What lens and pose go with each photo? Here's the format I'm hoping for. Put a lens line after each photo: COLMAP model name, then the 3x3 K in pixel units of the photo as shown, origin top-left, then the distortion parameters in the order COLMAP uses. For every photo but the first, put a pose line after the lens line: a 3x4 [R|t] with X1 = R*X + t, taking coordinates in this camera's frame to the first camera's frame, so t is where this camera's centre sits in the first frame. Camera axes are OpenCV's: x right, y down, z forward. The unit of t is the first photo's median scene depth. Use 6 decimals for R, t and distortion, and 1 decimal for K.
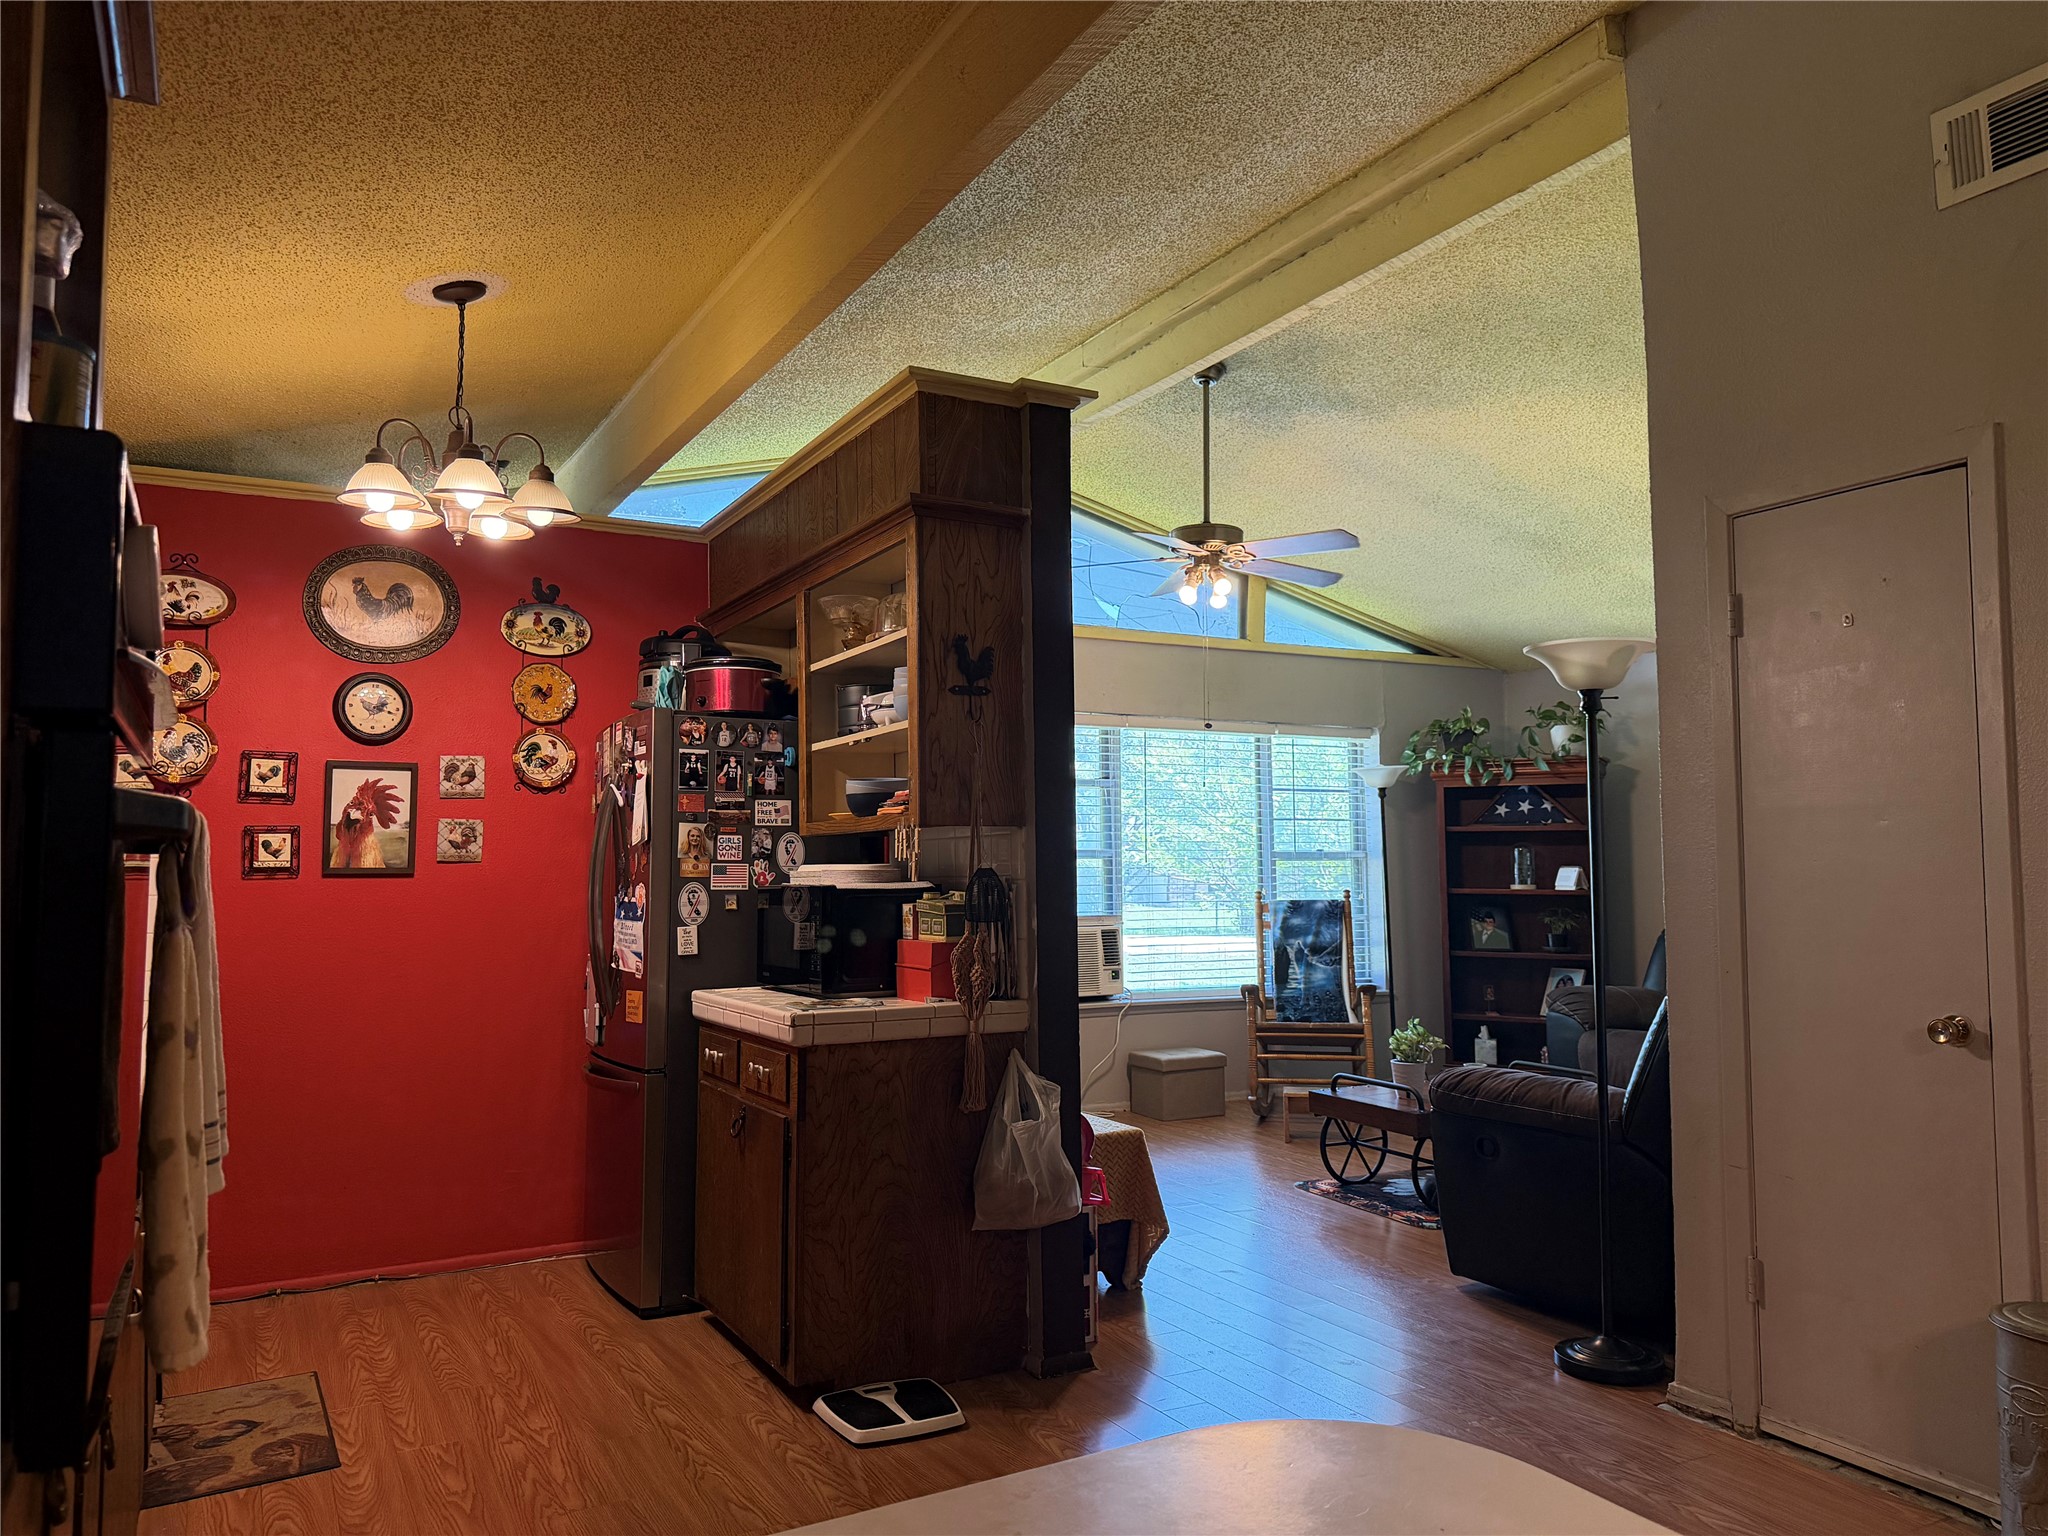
lens RADIAL K [[1428.2, 0, 1012.5], [0, 1428.2, 765.7], [0, 0, 1]] dist [0.155844, -0.278868]
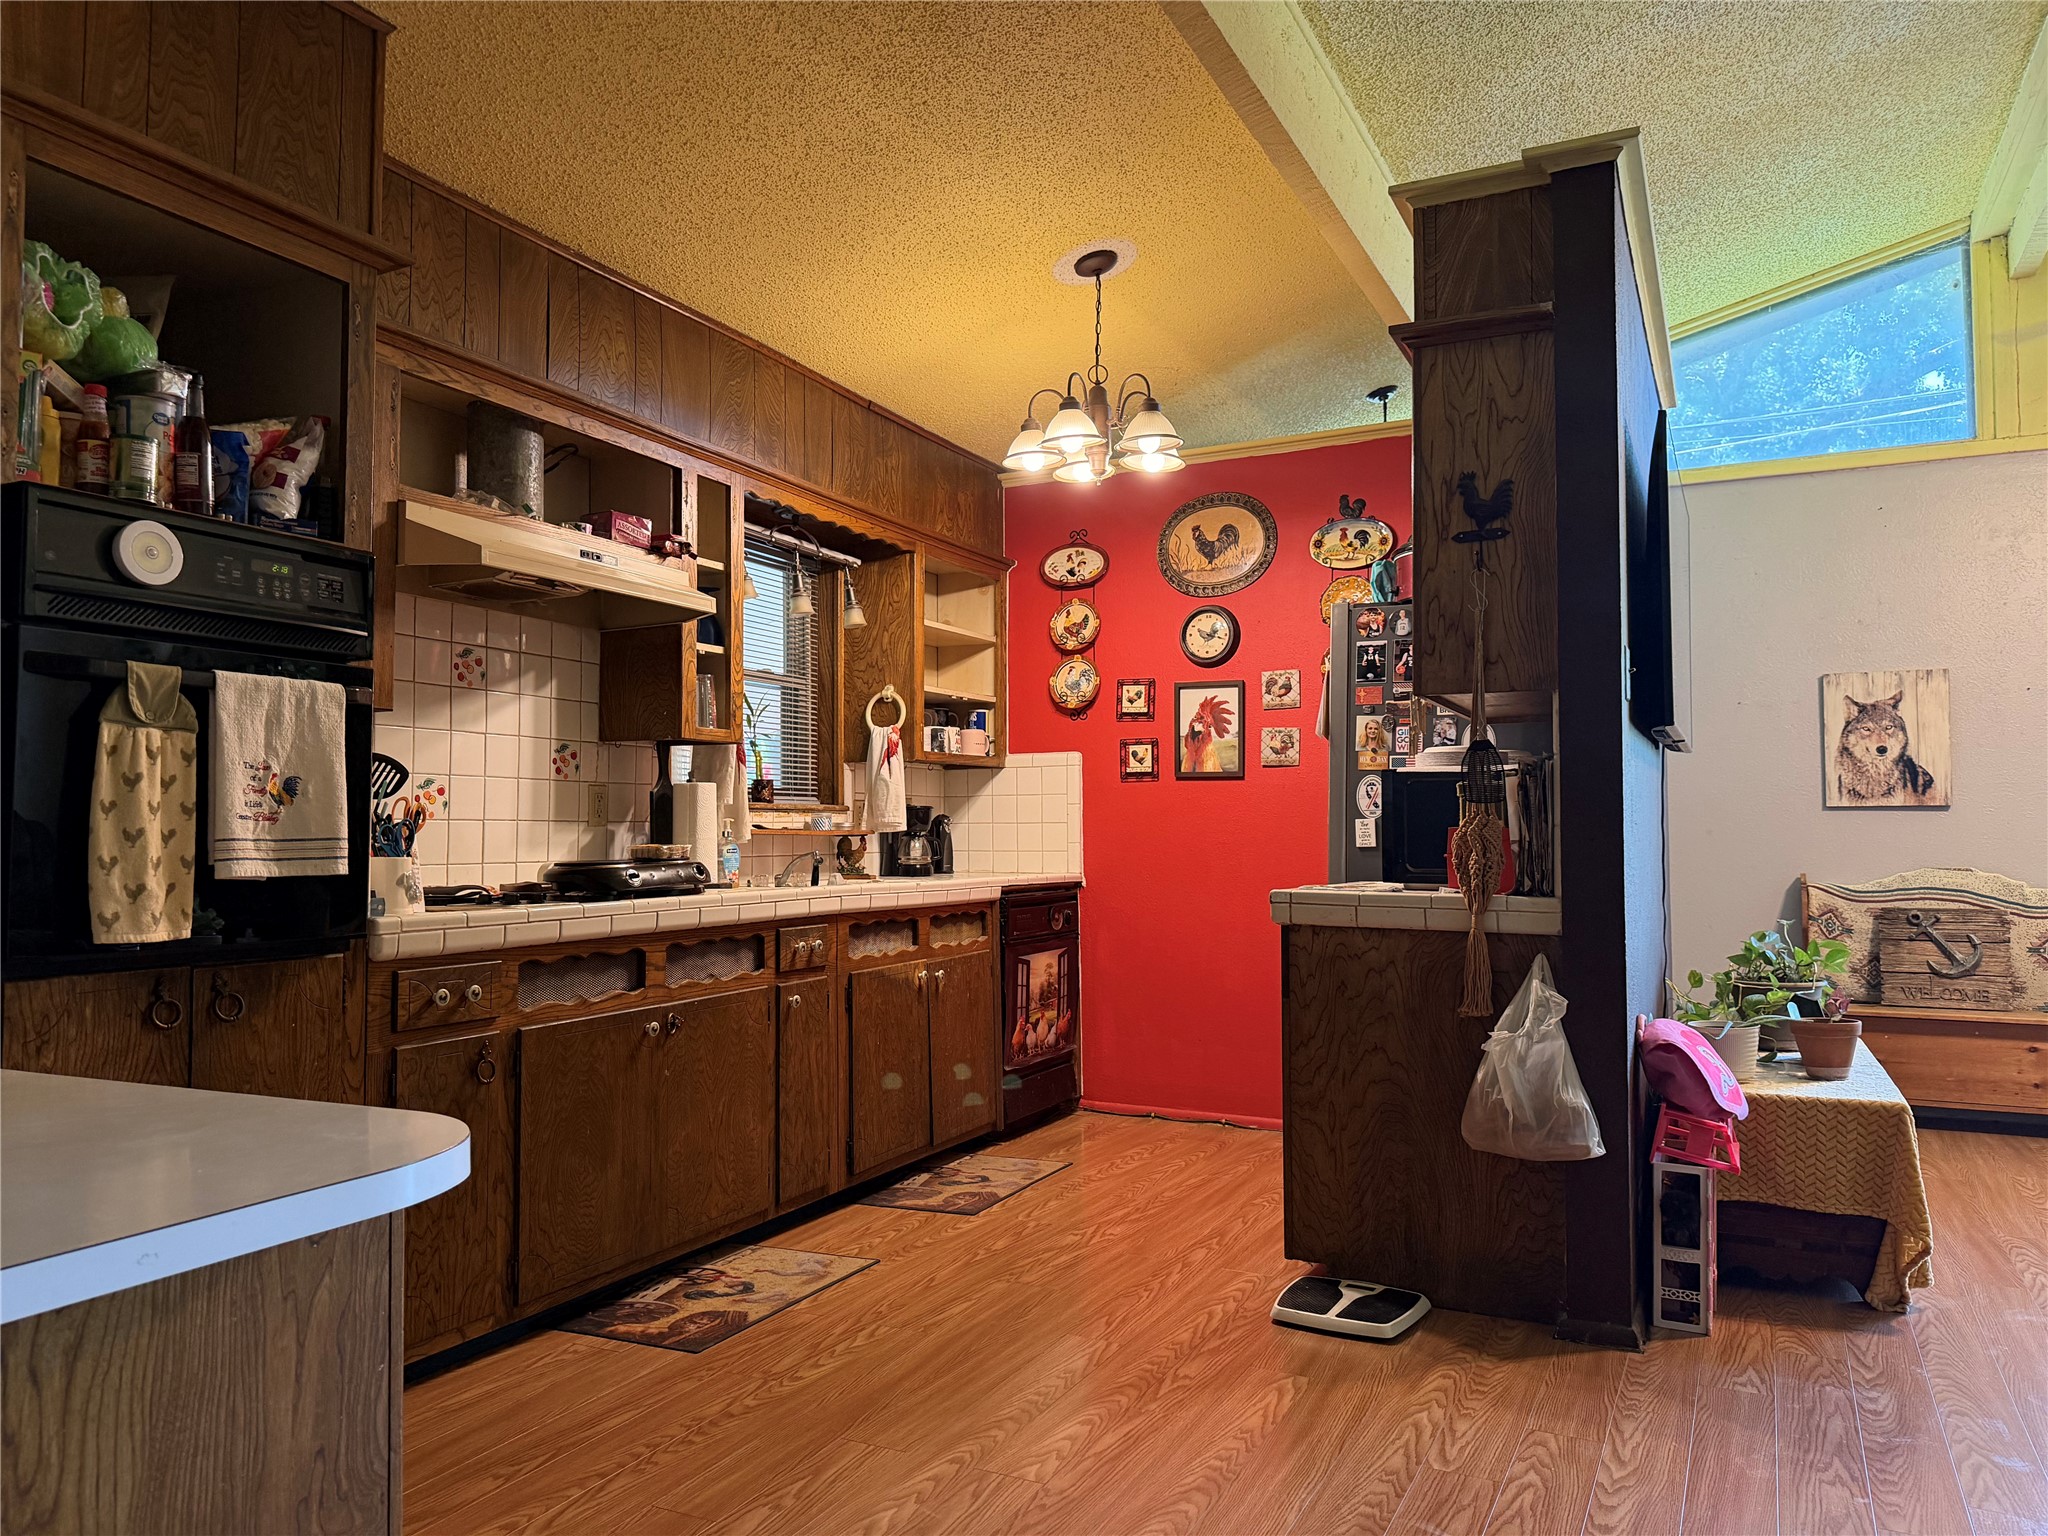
lens RADIAL K [[1420.7, 0, 1007.6], [0, 1420.7, 777.4], [0, 0, 1]] dist [0.111430, -0.162653]
pose [[0.567190, -0.022285, -0.823285, 0.408584], [0.052478, 0.998580, 0.009124, 0.055178], [0.821913, -0.048380, 0.567555, 0.213918]]
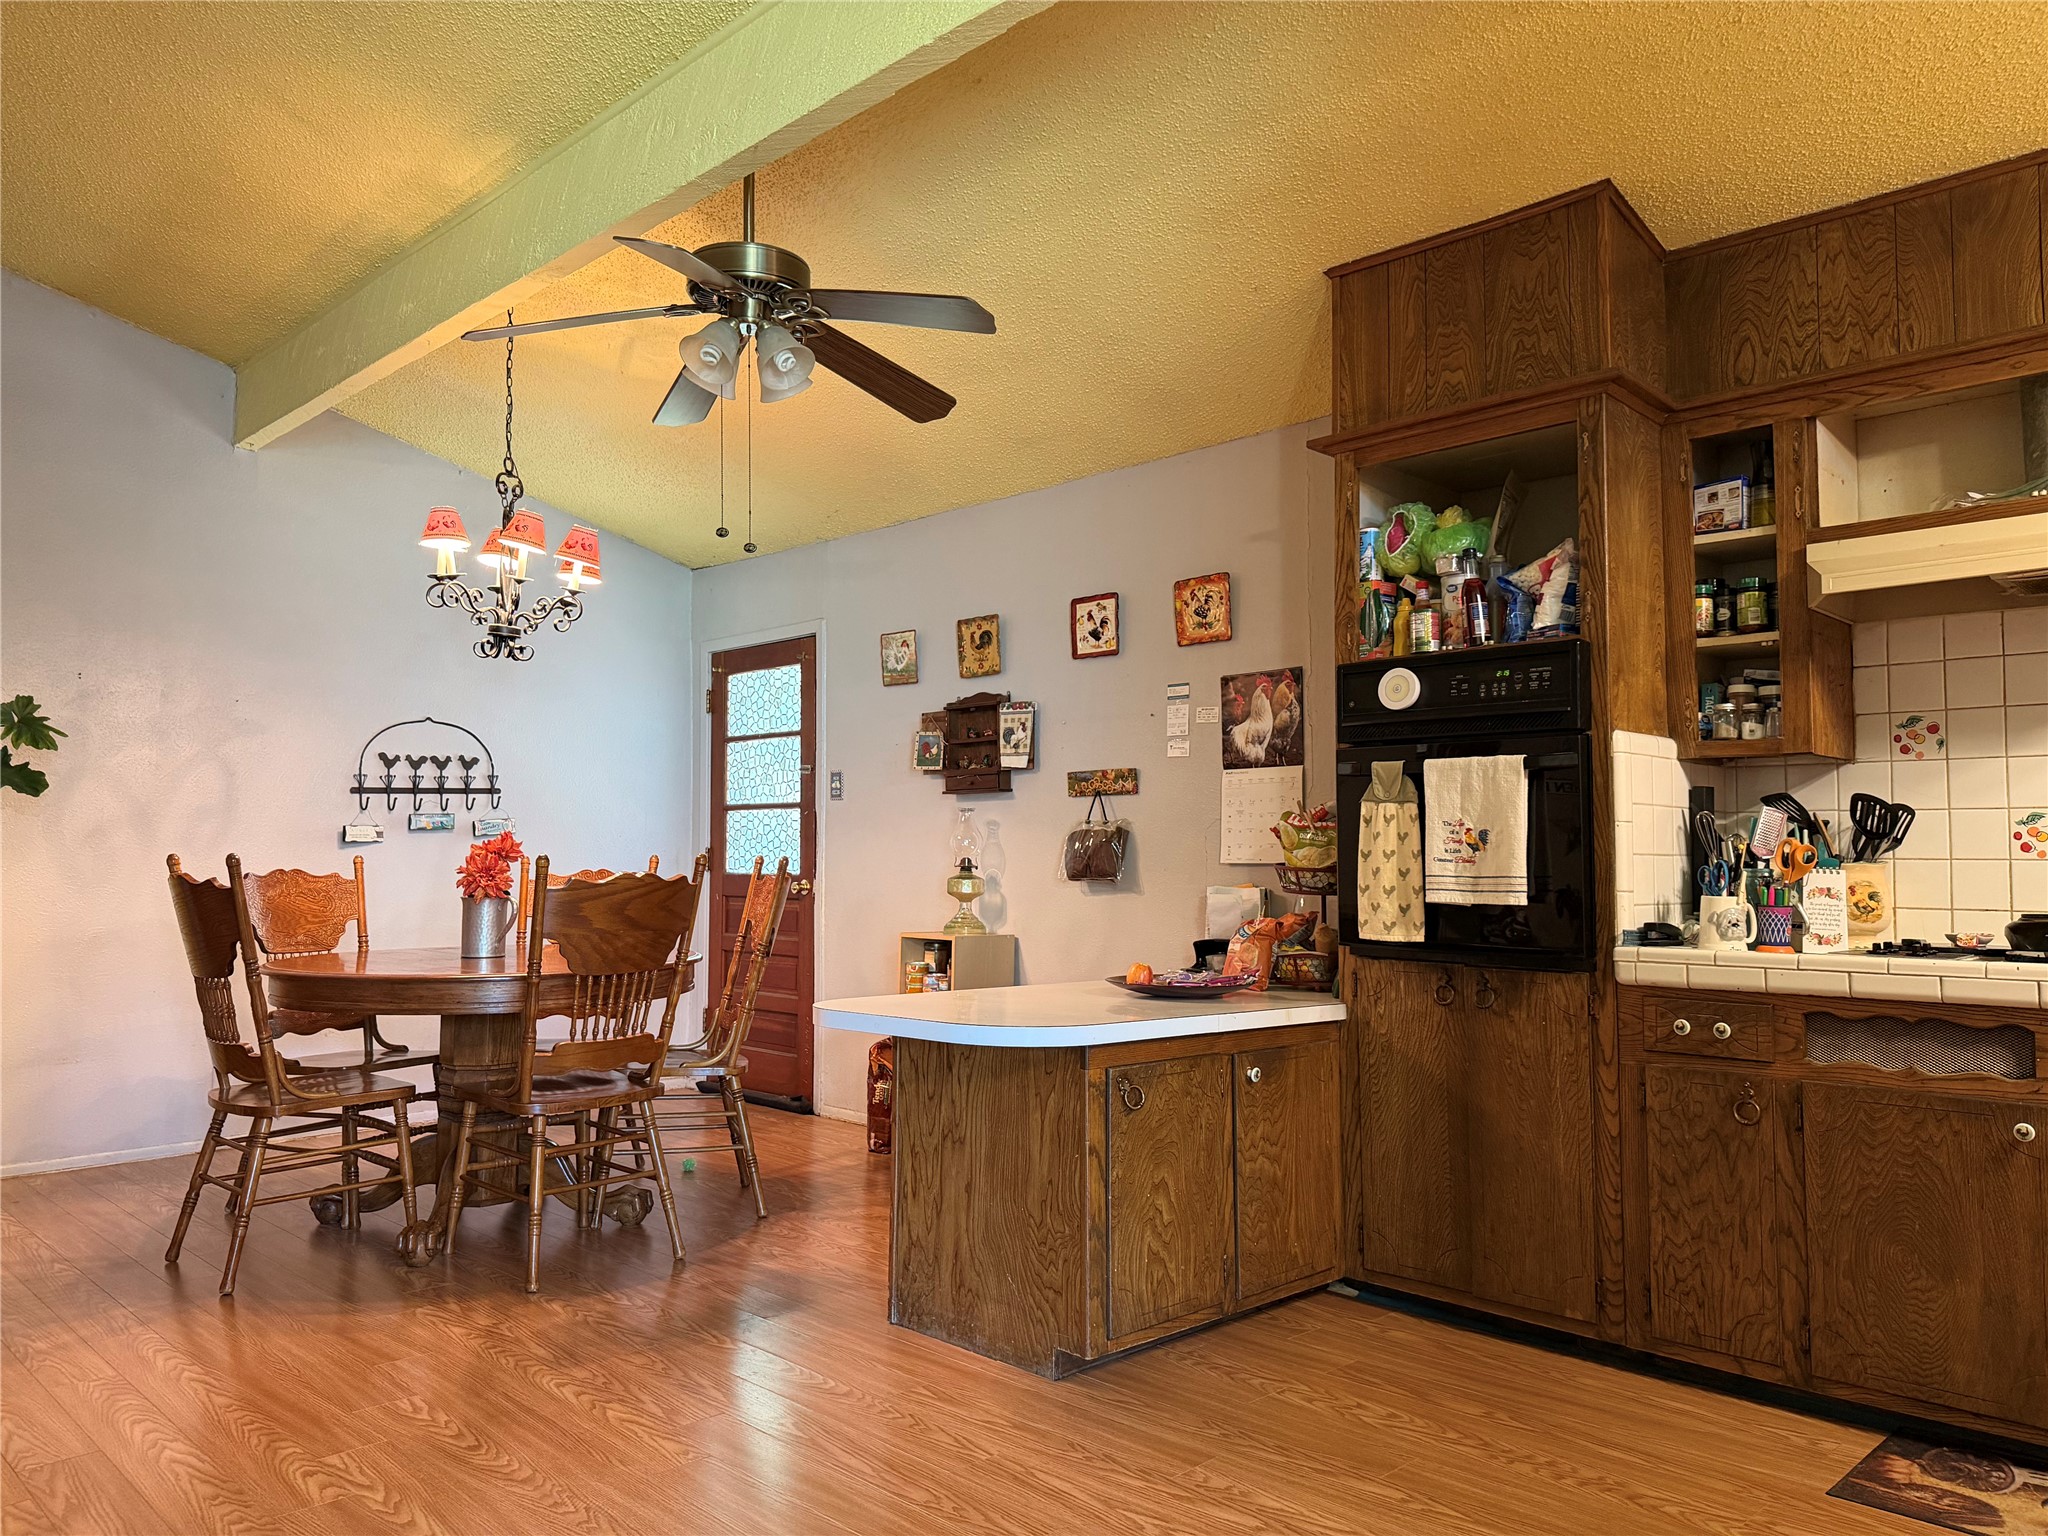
lens RADIAL K [[1426.6, 0, 1021.4], [0, 1426.6, 773.5], [0, 0, 1]] dist [0.156931, -0.298584]
pose [[-0.960836, -0.010701, -0.276911, 0.243269], [0.024531, 0.992047, -0.123453, 0.099947], [0.276030, -0.125411, -0.952932, 0.906563]]
